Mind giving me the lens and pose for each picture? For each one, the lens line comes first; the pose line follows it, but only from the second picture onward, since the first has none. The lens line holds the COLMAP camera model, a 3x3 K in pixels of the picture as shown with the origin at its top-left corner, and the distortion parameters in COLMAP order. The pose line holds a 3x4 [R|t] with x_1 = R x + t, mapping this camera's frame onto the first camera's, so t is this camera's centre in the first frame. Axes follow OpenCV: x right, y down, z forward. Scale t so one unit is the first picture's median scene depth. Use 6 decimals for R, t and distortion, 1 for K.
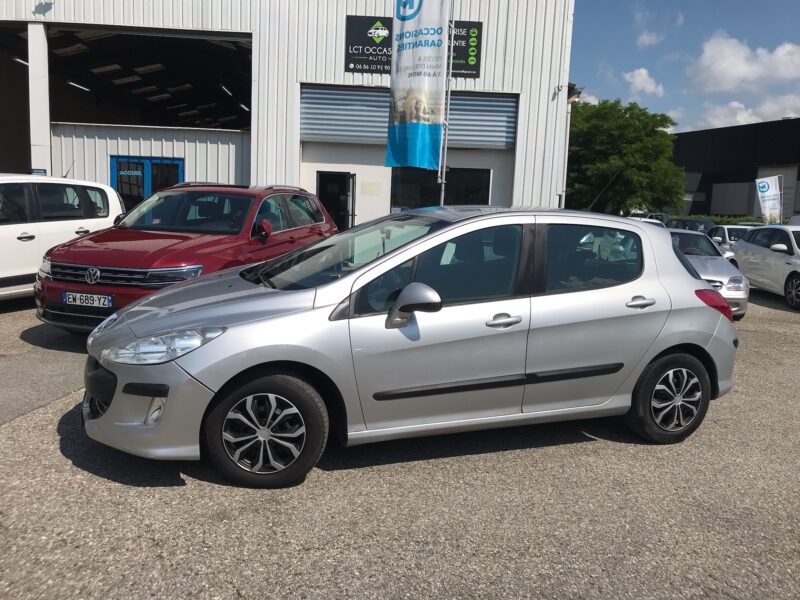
lens RADIAL K [[659.4, 0, 395.9], [0, 659.4, 299.8], [0, 0, 1]] dist [0.025235, -0.017200]
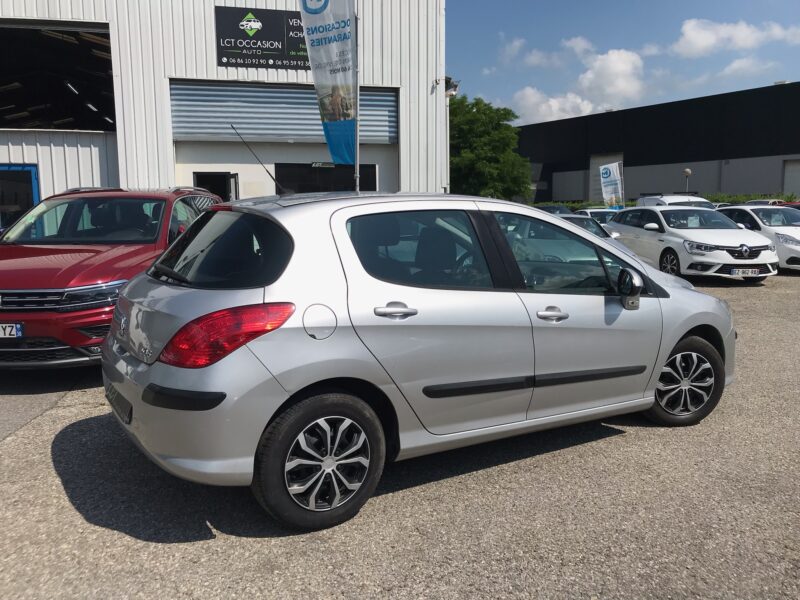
lens RADIAL K [[659.4, 0, 395.2], [0, 659.4, 298.9], [0, 0, 1]] dist [0.025235, -0.017200]
pose [[0.974279, -0.079188, 0.210972, -0.056454], [0.079035, 0.996830, 0.009173, -0.002864], [-0.211030, 0.007738, 0.977449, 0.027798]]
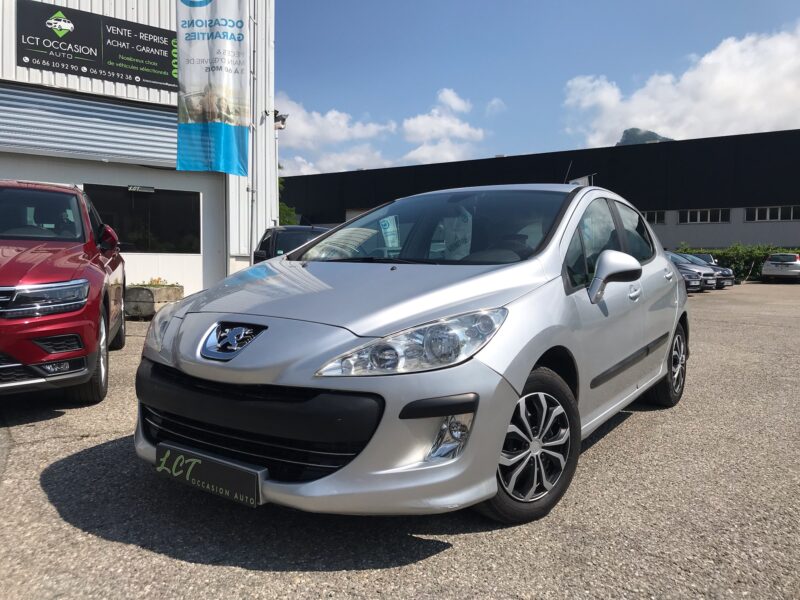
lens RADIAL K [[659.4, 0, 393.9], [0, 659.4, 302.4], [0, 0, 1]] dist [0.025235, -0.017200]
pose [[0.820972, -0.067475, 0.566968, -0.179096], [0.102365, 0.994298, -0.029894, 0.010495], [-0.561718, 0.082580, 0.823197, 0.107615]]
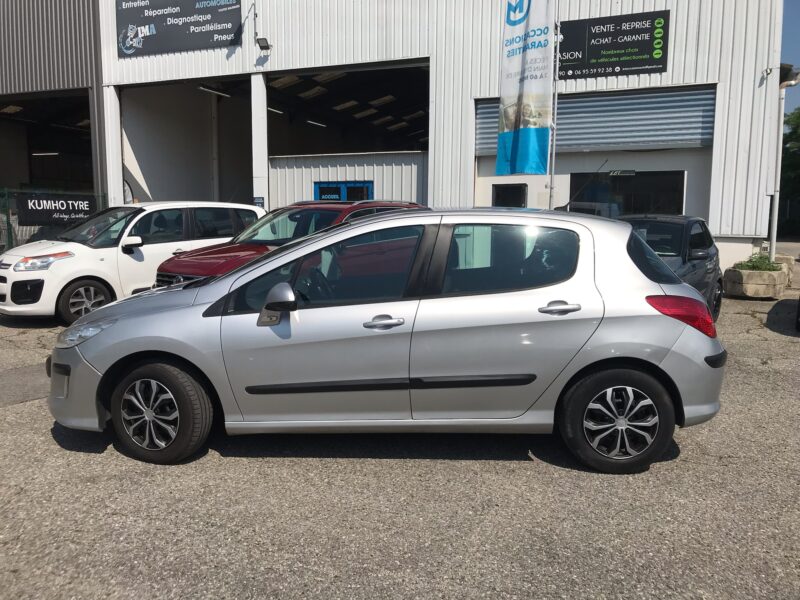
lens RADIAL K [[659.4, 0, 396.6], [0, 659.4, 302.2], [0, 0, 1]] dist [0.025235, -0.017200]
pose [[0.918667, 0.012611, -0.394832, 0.151888], [-0.021492, 0.999606, -0.018078, 0.004975], [0.394448, 0.025093, 0.918576, 0.027810]]
